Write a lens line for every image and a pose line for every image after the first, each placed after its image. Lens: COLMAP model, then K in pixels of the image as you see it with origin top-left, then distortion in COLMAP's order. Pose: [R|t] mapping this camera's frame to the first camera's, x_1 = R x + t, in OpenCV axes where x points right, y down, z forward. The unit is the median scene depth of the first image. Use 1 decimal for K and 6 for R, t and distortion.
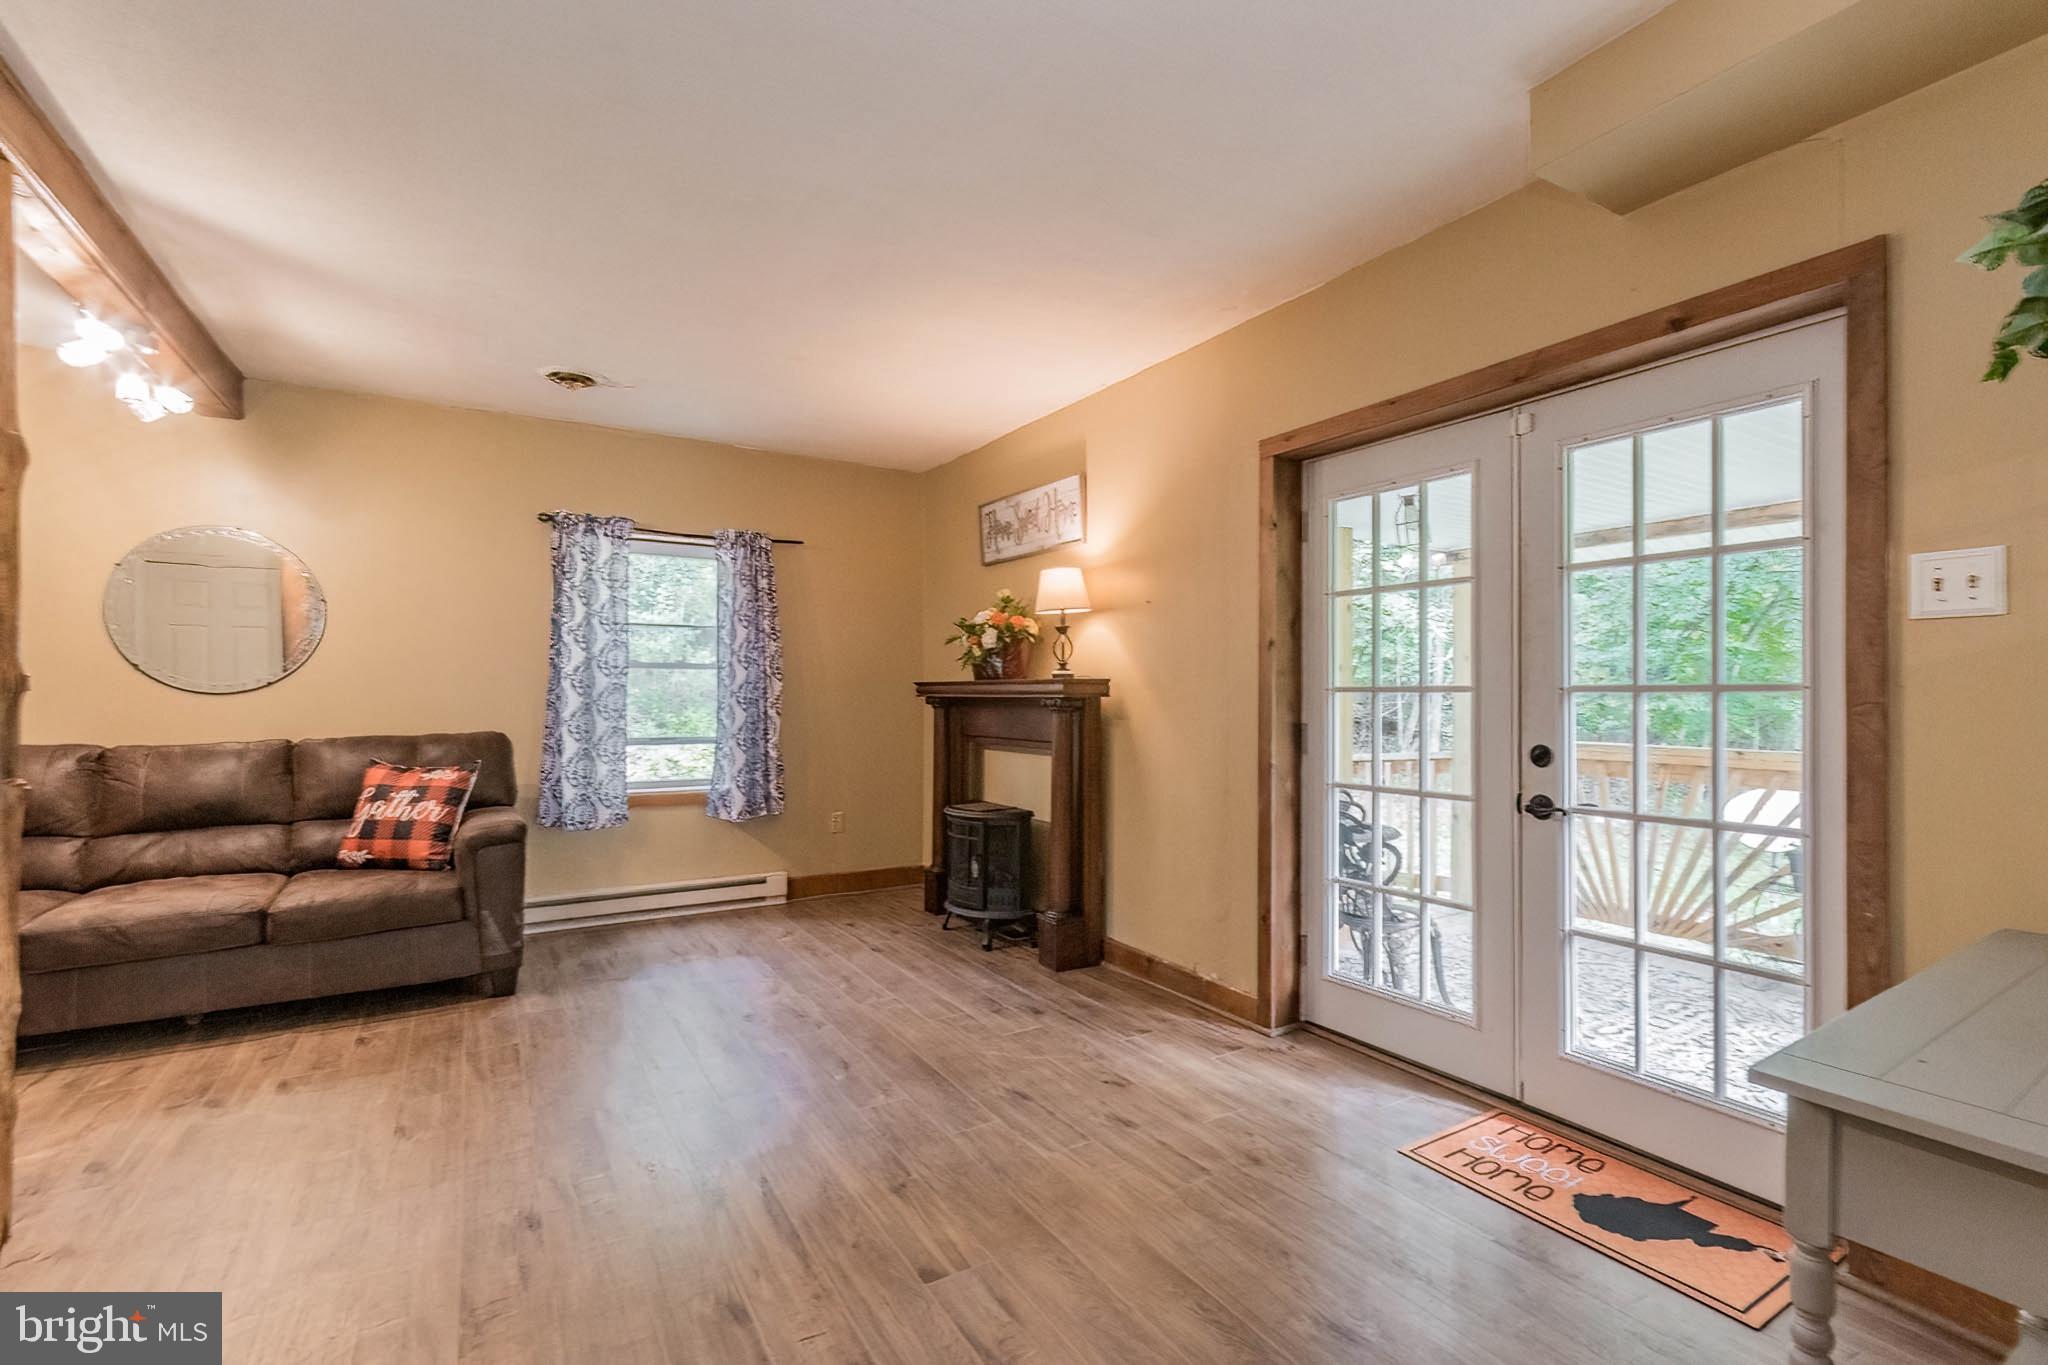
lens RADIAL K [[906.7, 0, 1037.0], [0, 906.7, 676.9], [0, 0, 1]] dist [0.000759, 0.001604]
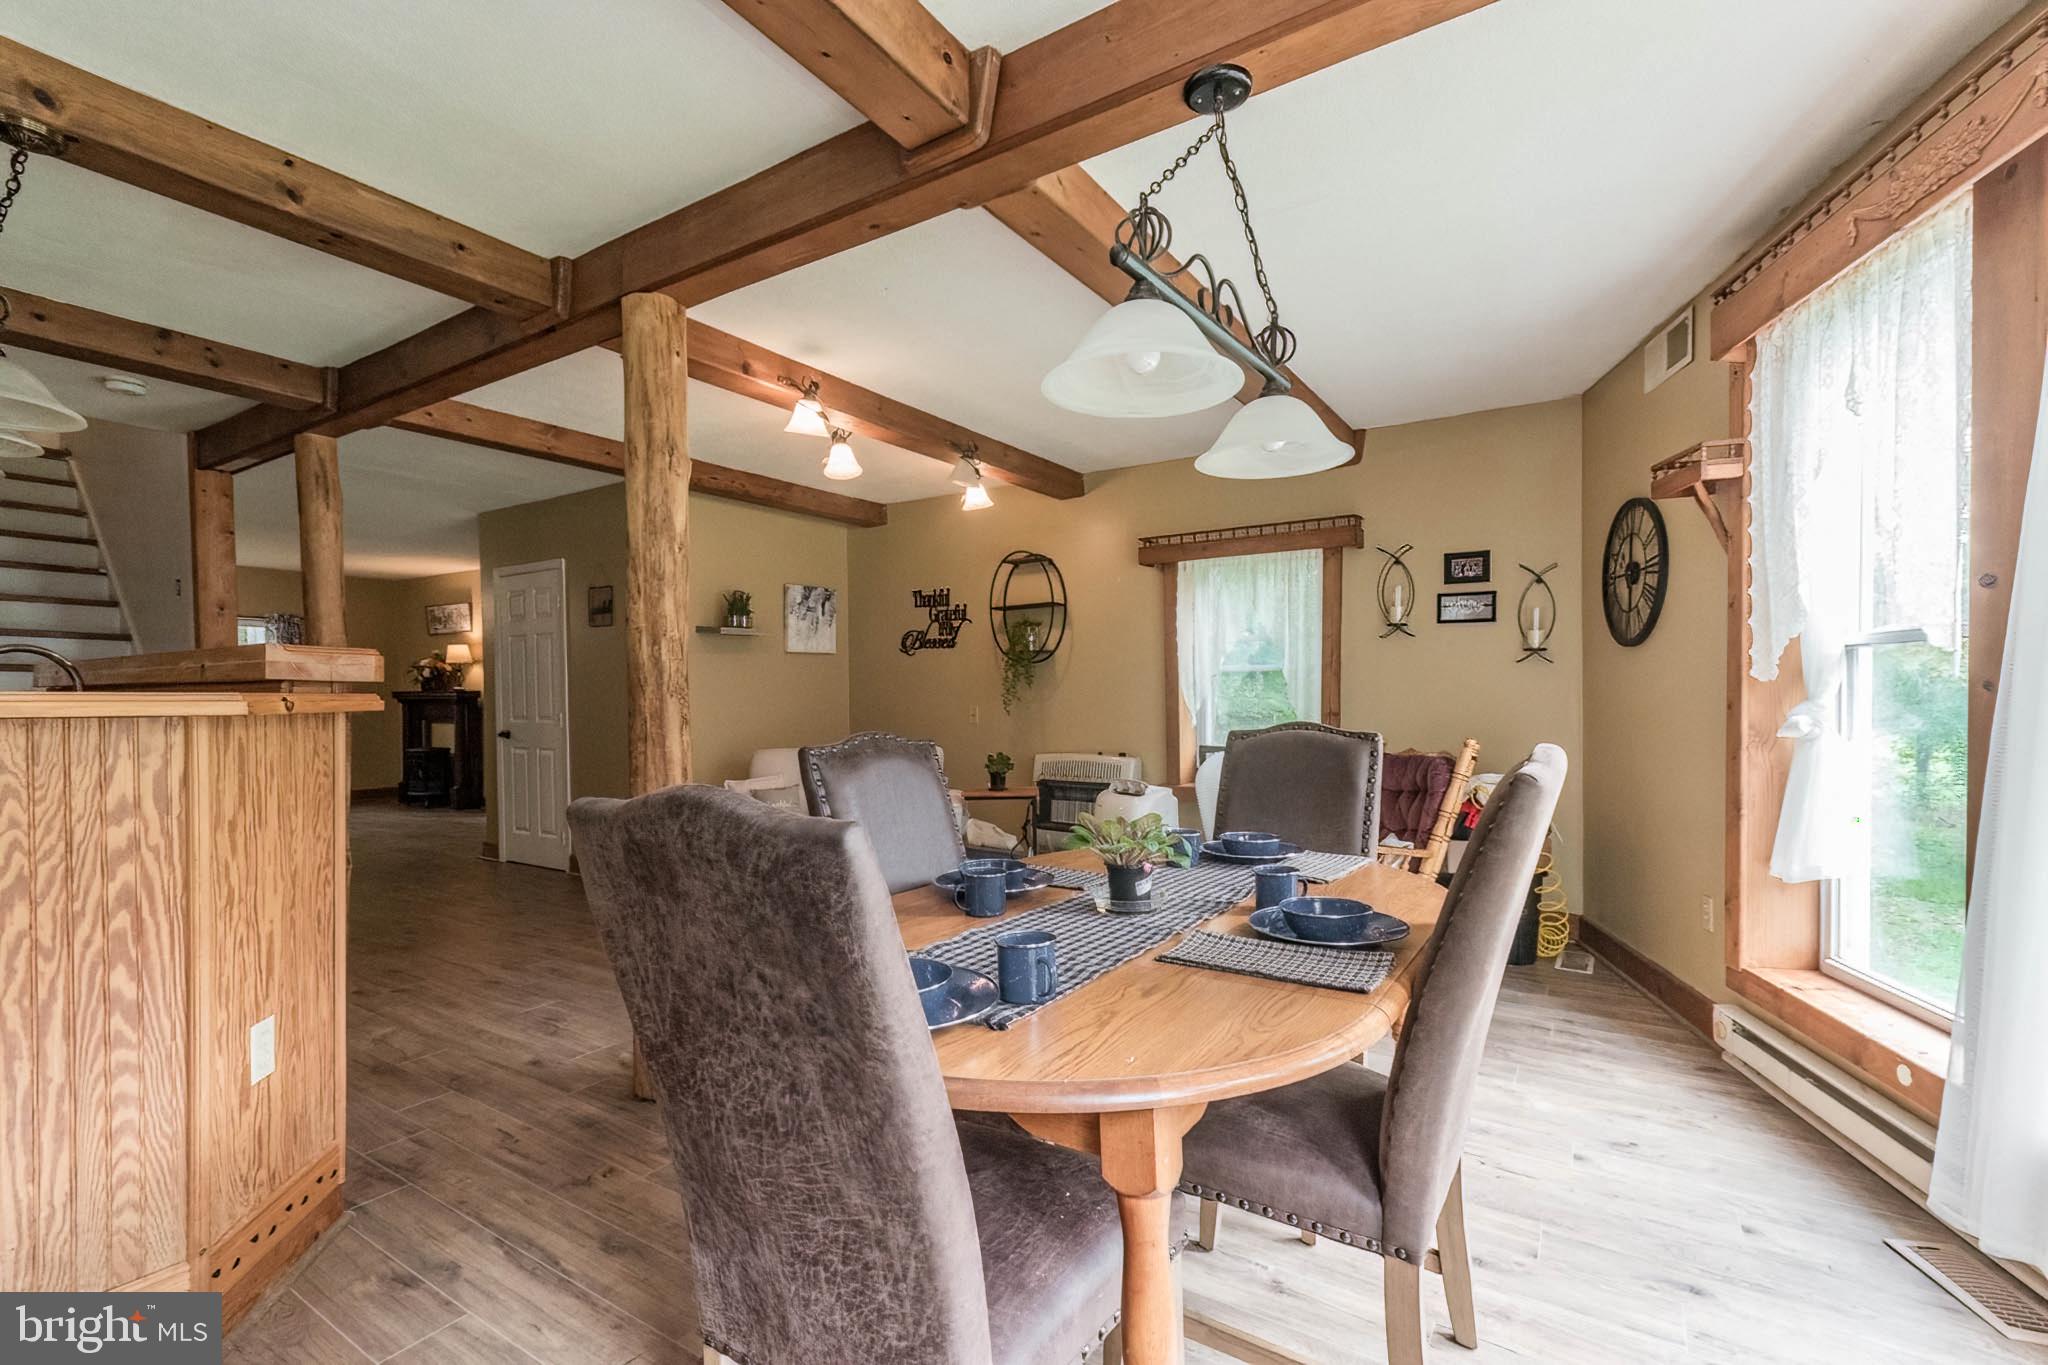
lens RADIAL K [[906.7, 0, 1034.8], [0, 906.7, 711.1], [0, 0, 1]] dist [0.000759, 0.001604]
pose [[0.902498, -0.006216, 0.430650, 0.383263], [-0.009141, 0.999394, 0.033582, -0.039634], [-0.430598, -0.034244, 0.901894, -1.898277]]
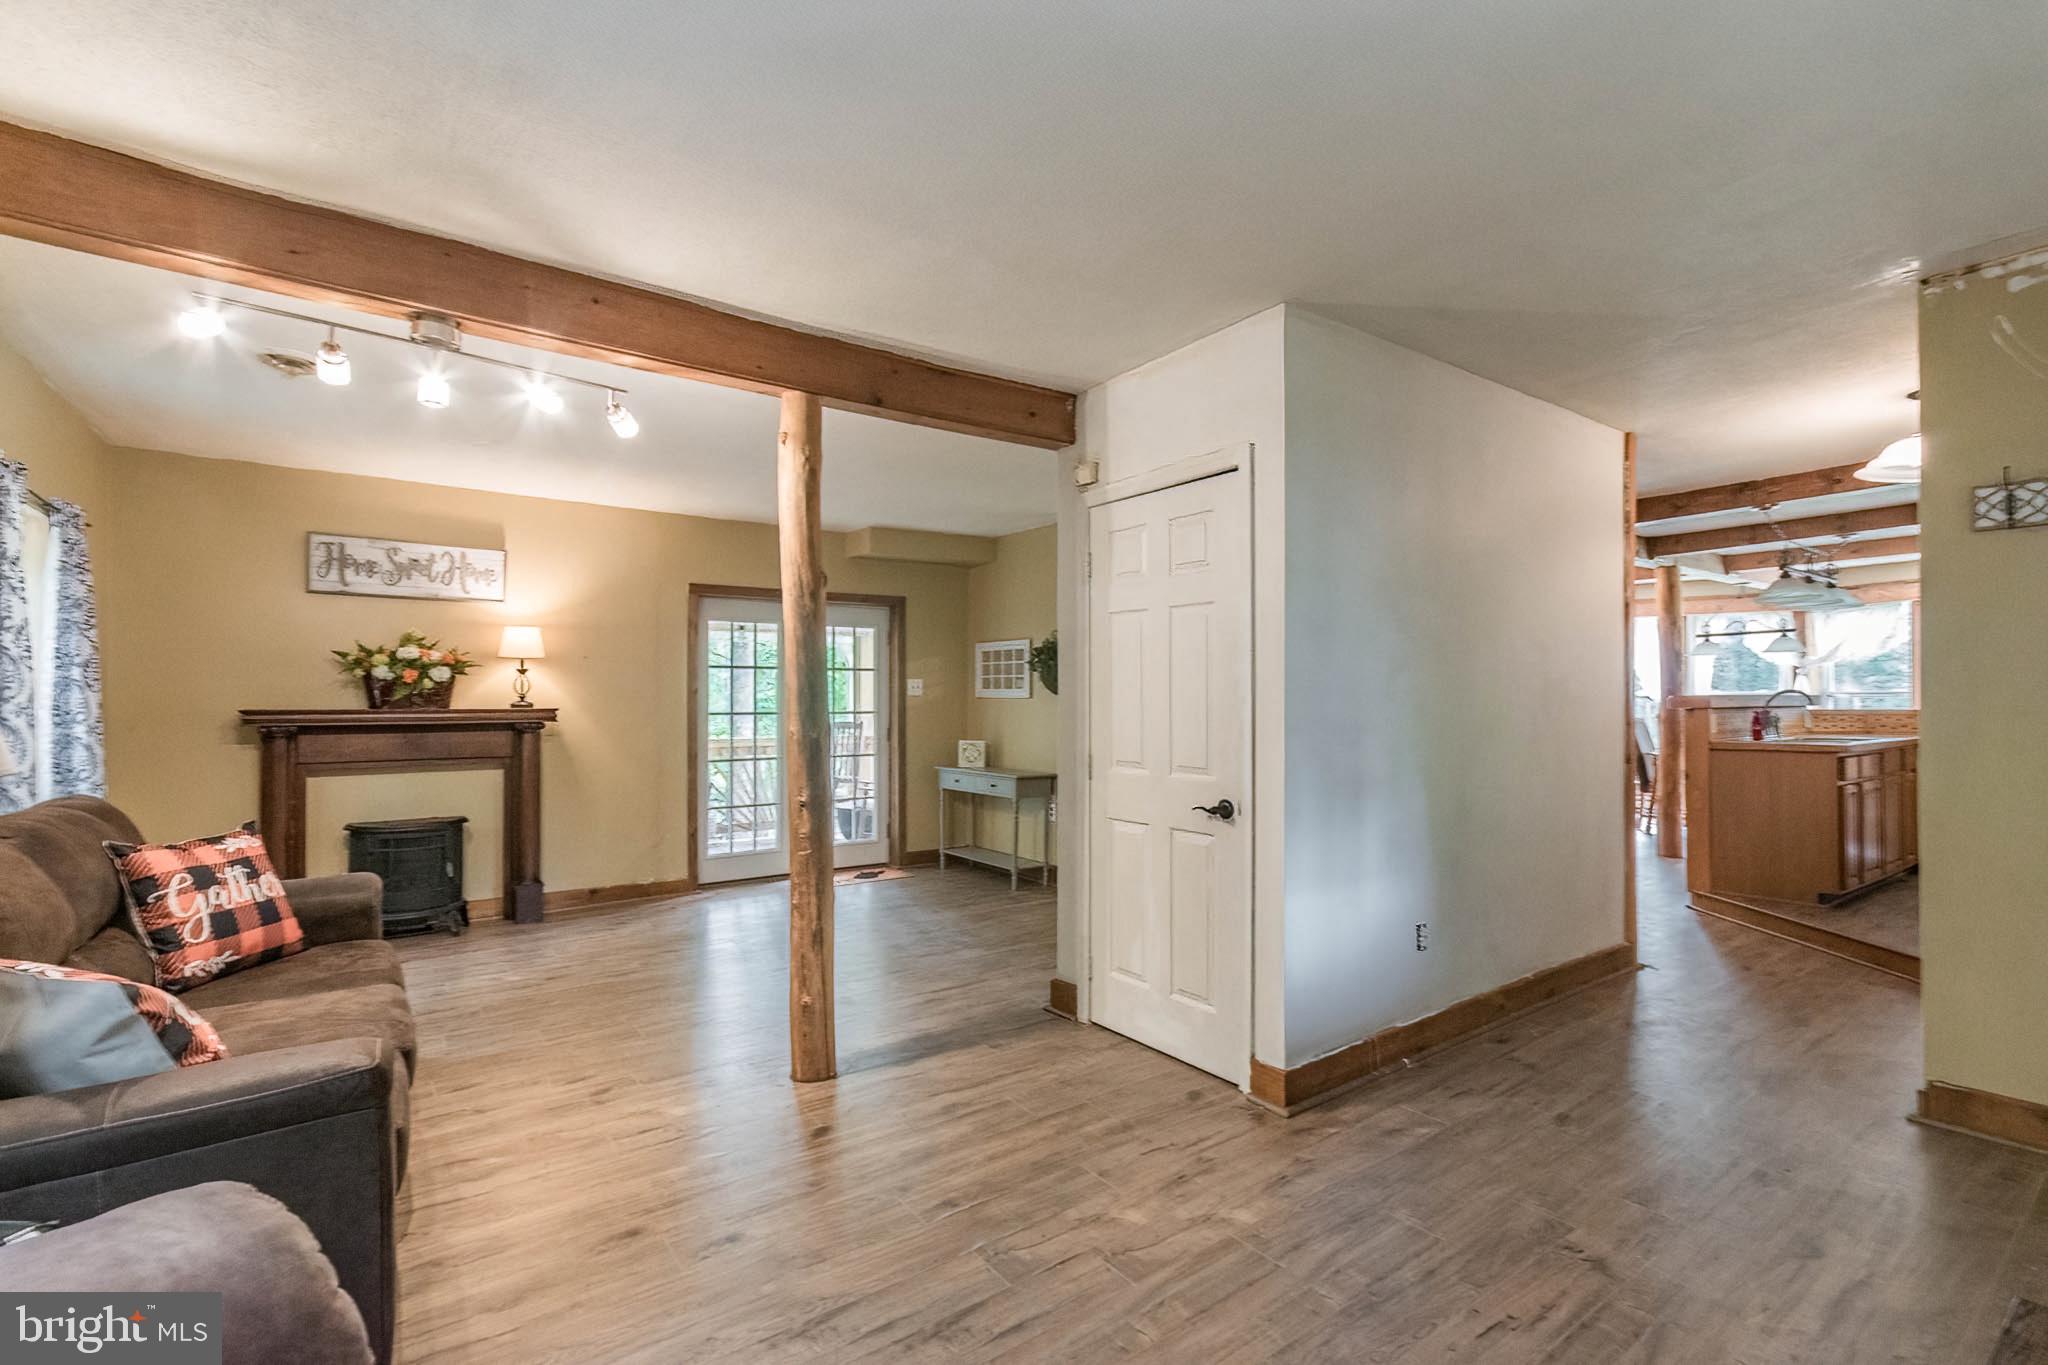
lens RADIAL K [[906.7, 0, 1010.4], [0, 906.7, 692.6], [0, 0, 1]] dist [0.000759, 0.001604]
pose [[-0.065483, 0.008260, 0.997819, -1.416800], [-0.015765, 0.999832, -0.009311, -0.021142], [-0.997729, -0.016340, -0.065342, 0.388044]]
